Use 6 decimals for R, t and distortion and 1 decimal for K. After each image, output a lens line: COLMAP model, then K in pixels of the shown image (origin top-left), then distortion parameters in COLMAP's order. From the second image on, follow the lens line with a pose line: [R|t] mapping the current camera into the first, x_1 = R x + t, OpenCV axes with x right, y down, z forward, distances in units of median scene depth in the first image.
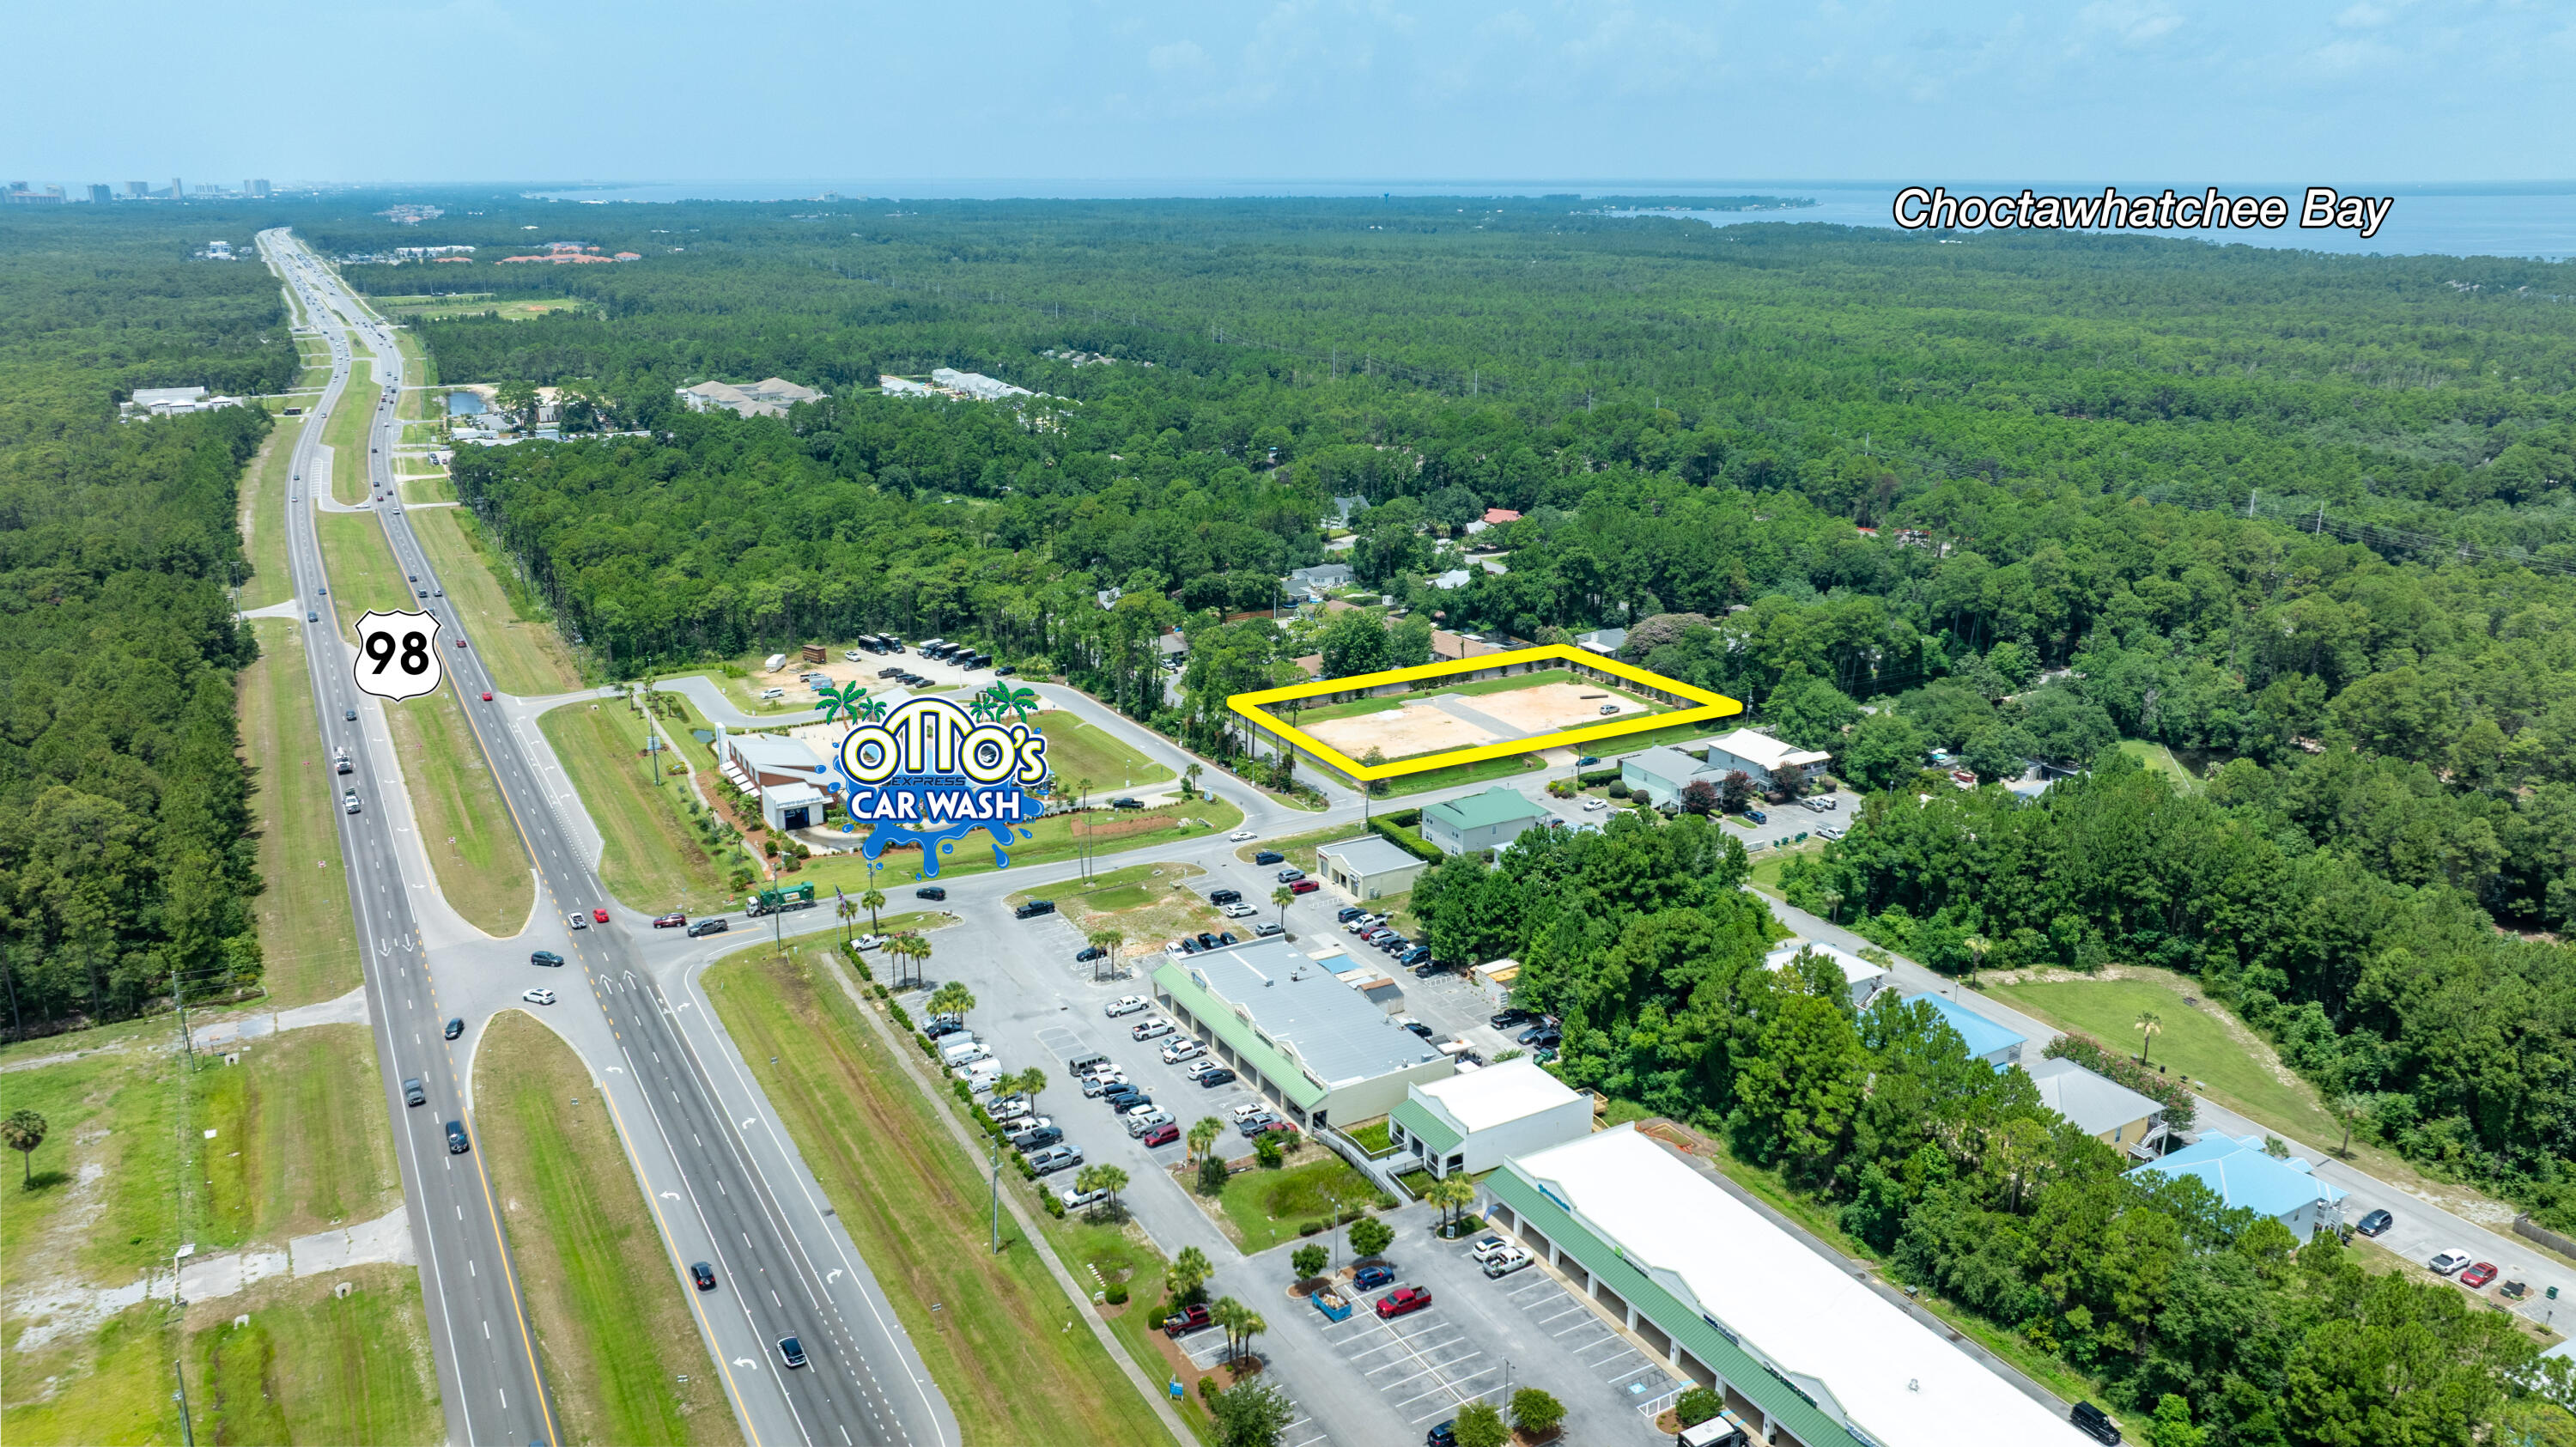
lens RADIAL K [[1823.8, 0, 1298.9], [0, 1823.8, 736.4], [0, 0, 1]] dist [-0.011884, -0.000340]
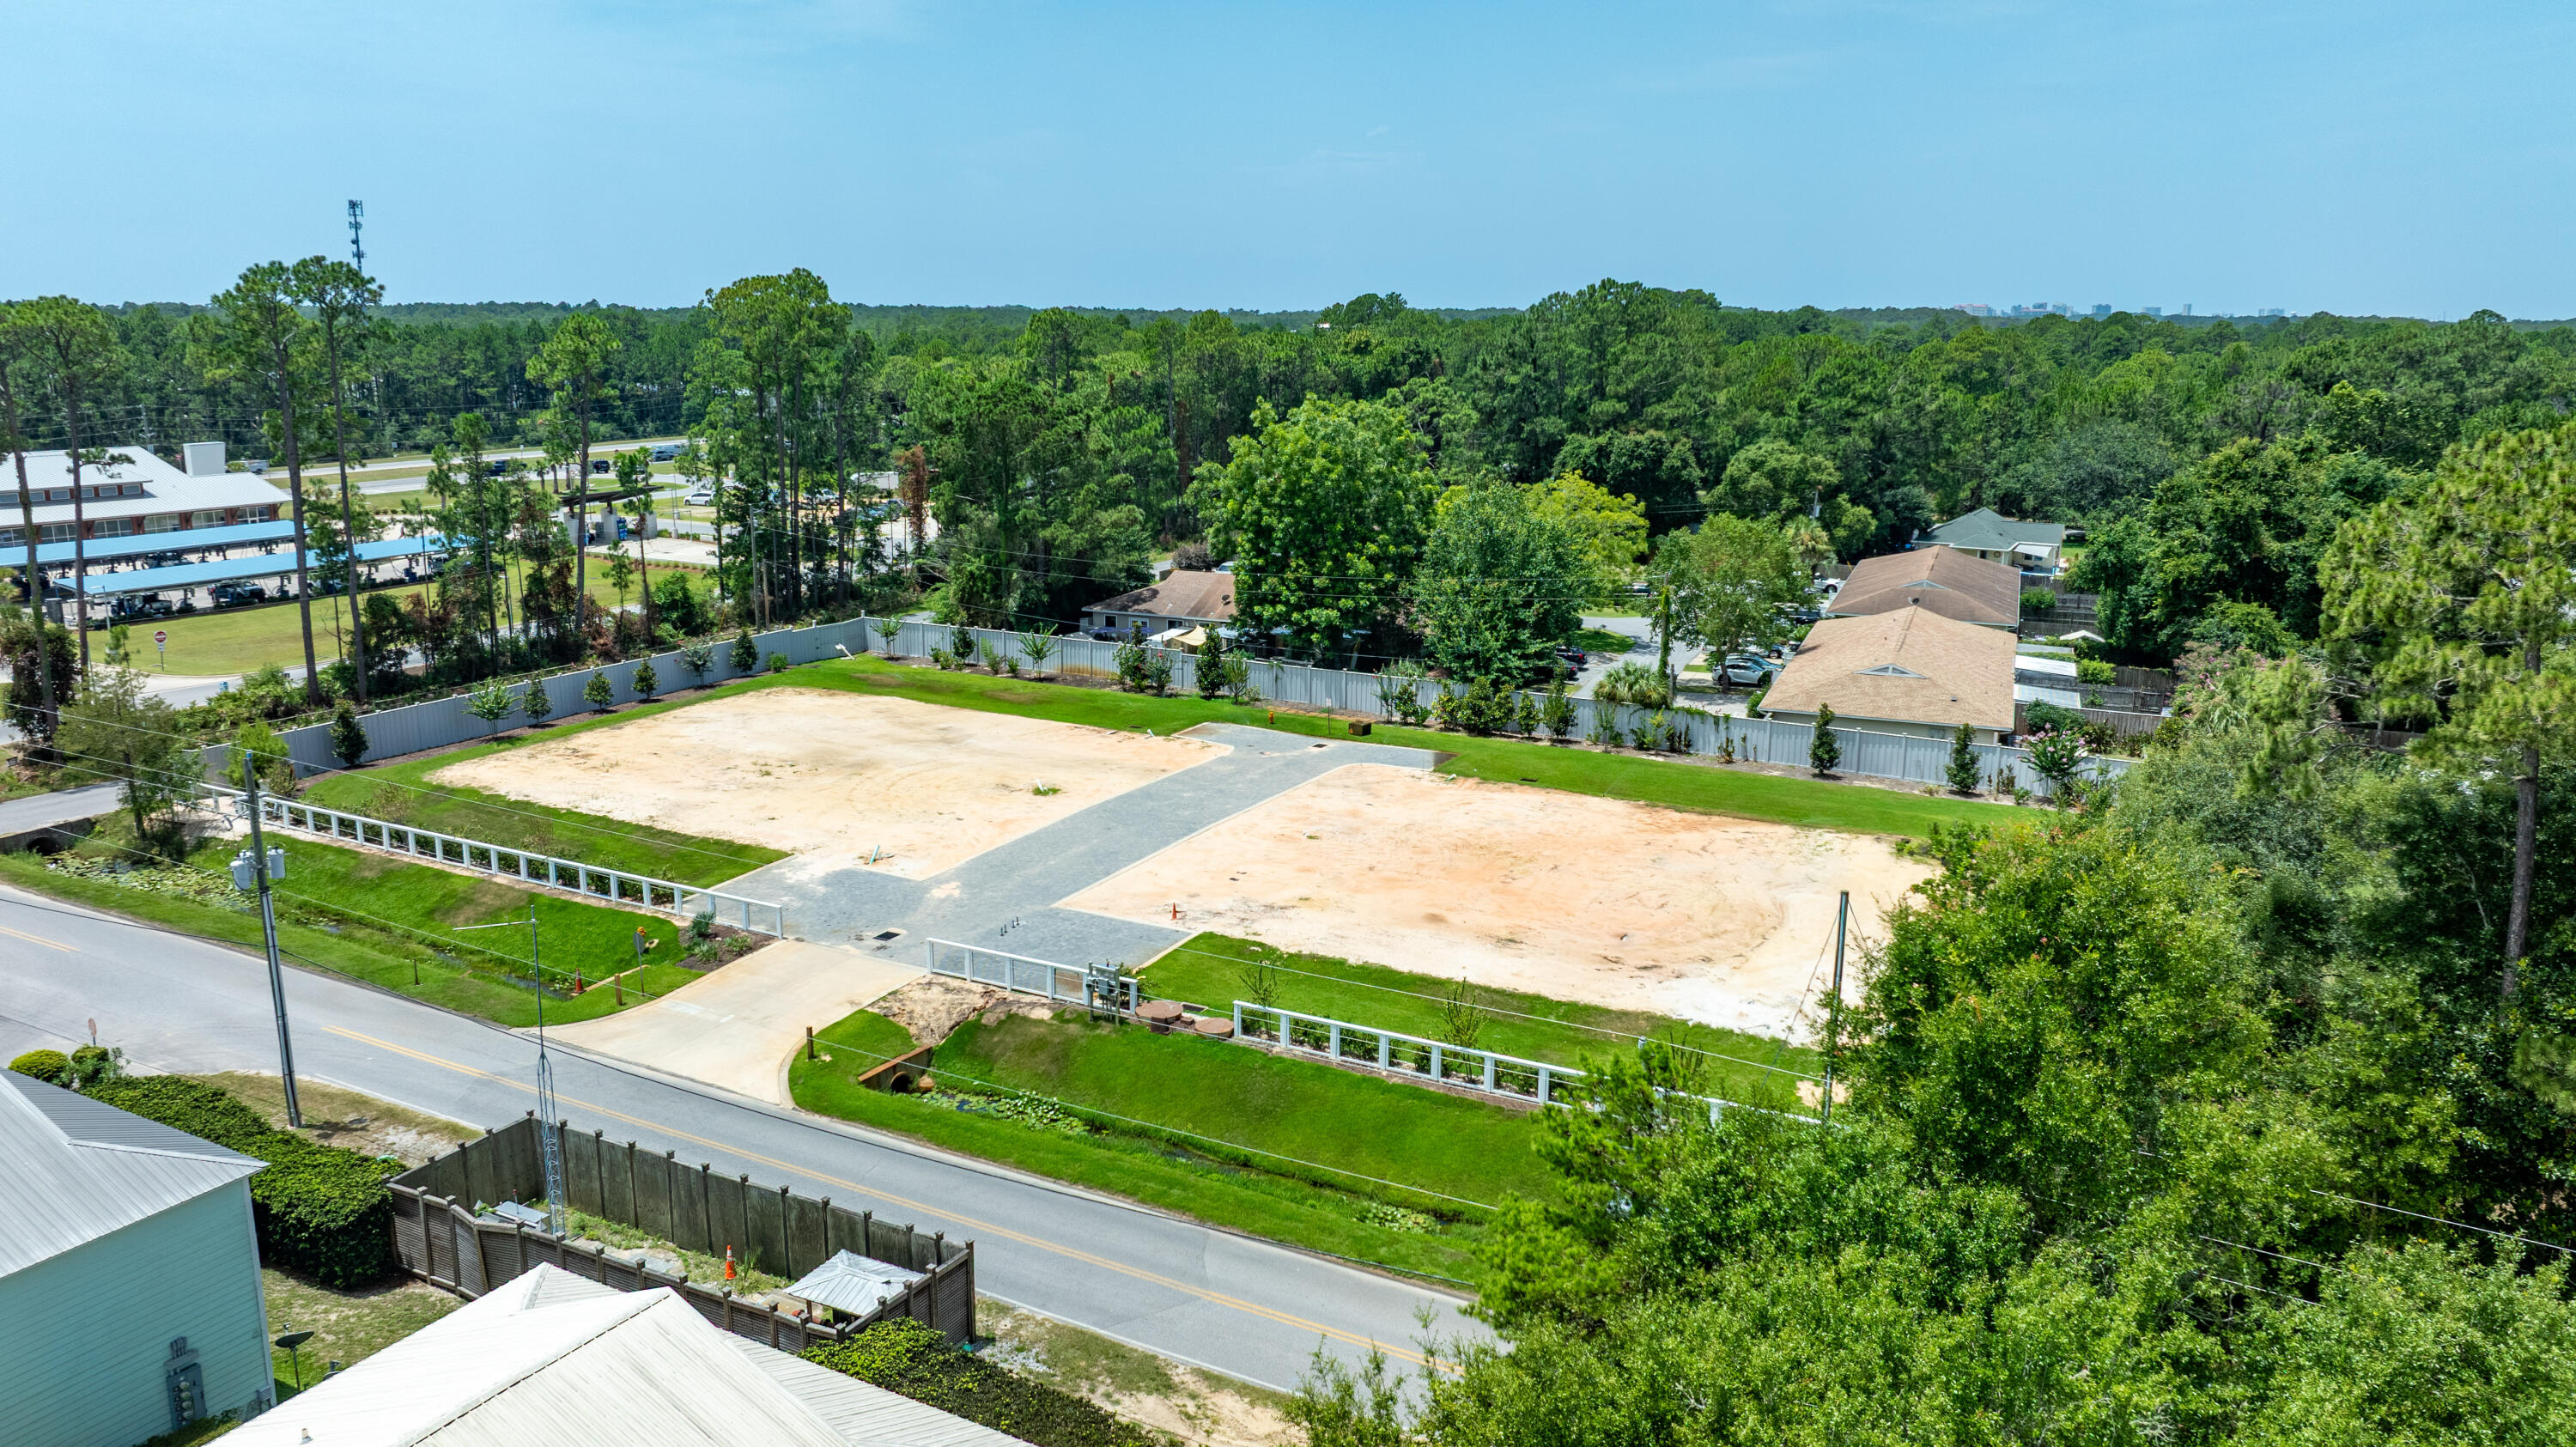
lens RADIAL K [[1823.8, 0, 1298.9], [0, 1823.8, 736.4], [0, 0, 1]] dist [-0.011884, -0.000340]
pose [[0.522867, 0.199436, -0.828756, 0.280013], [-0.256234, 0.964052, 0.070335, -0.037841], [0.812991, 0.175579, 0.555173, 0.840851]]
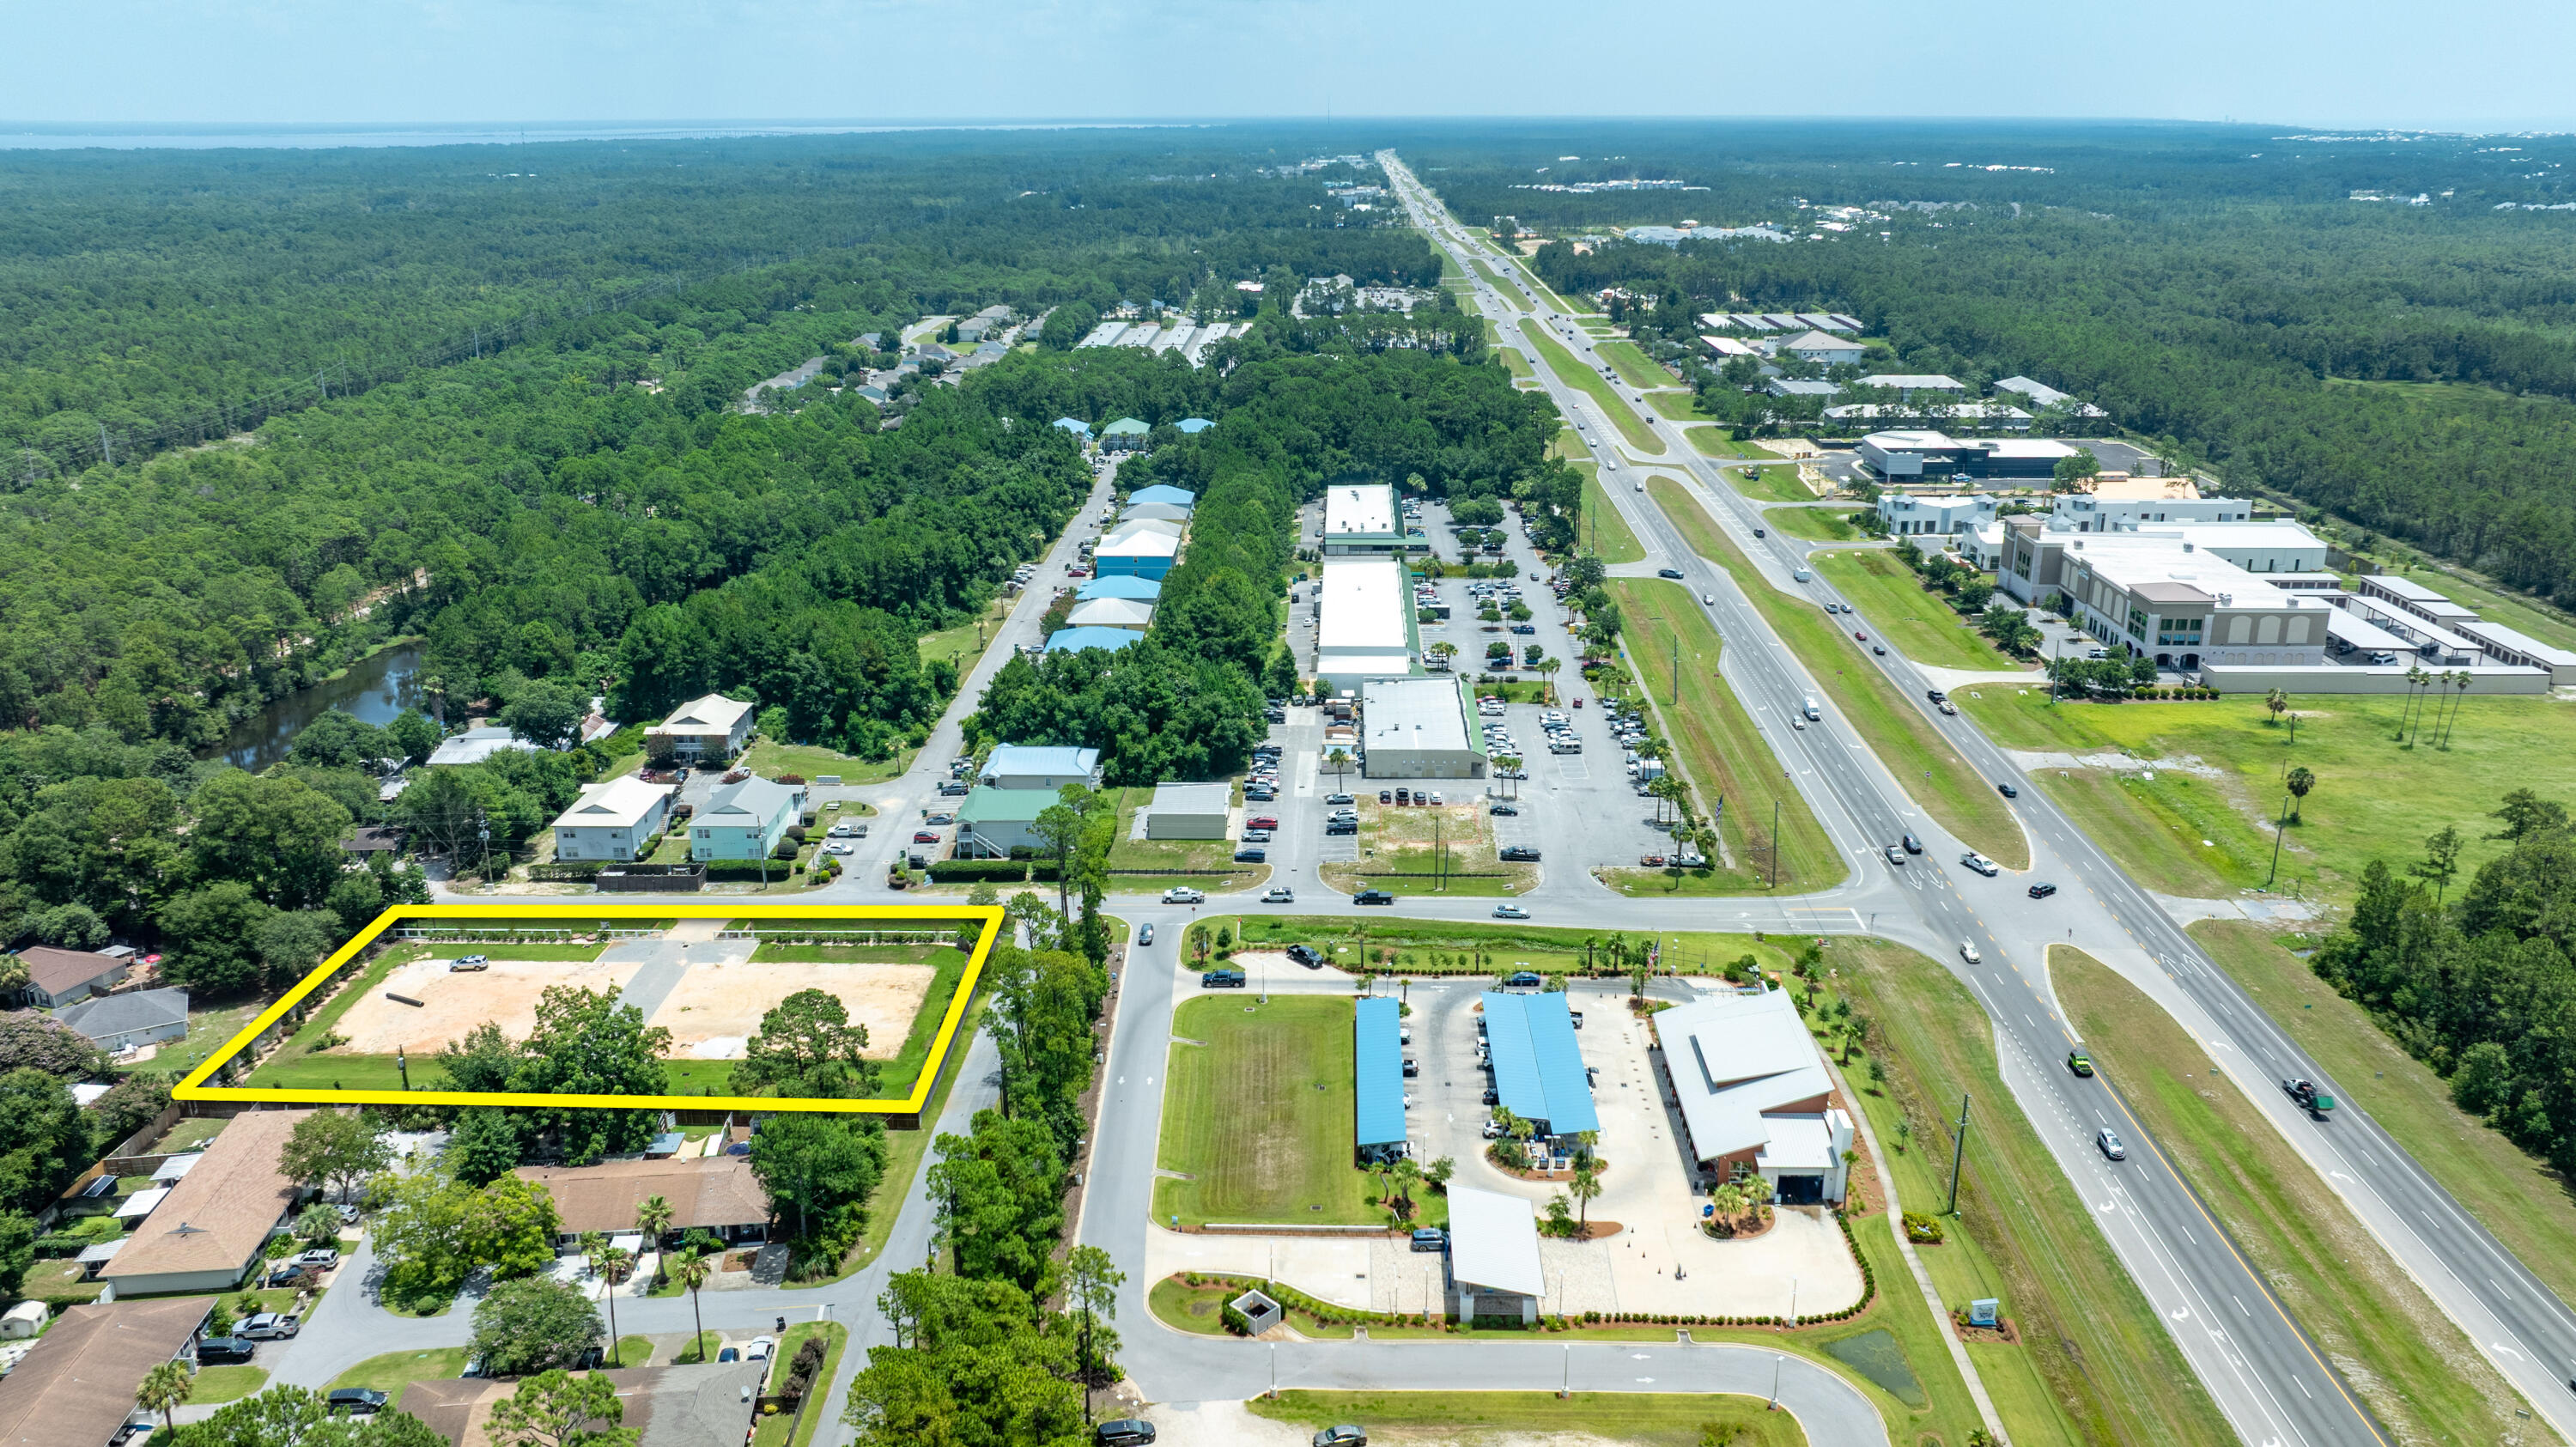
lens RADIAL K [[1823.8, 0, 1298.9], [0, 1823.8, 736.4], [0, 0, 1]] dist [-0.011884, -0.000340]
pose [[-0.851978, -0.167163, 0.496176, -0.370947], [0.161078, 0.818018, 0.552178, -0.373220], [-0.498185, 0.550367, -0.670006, 1.190967]]
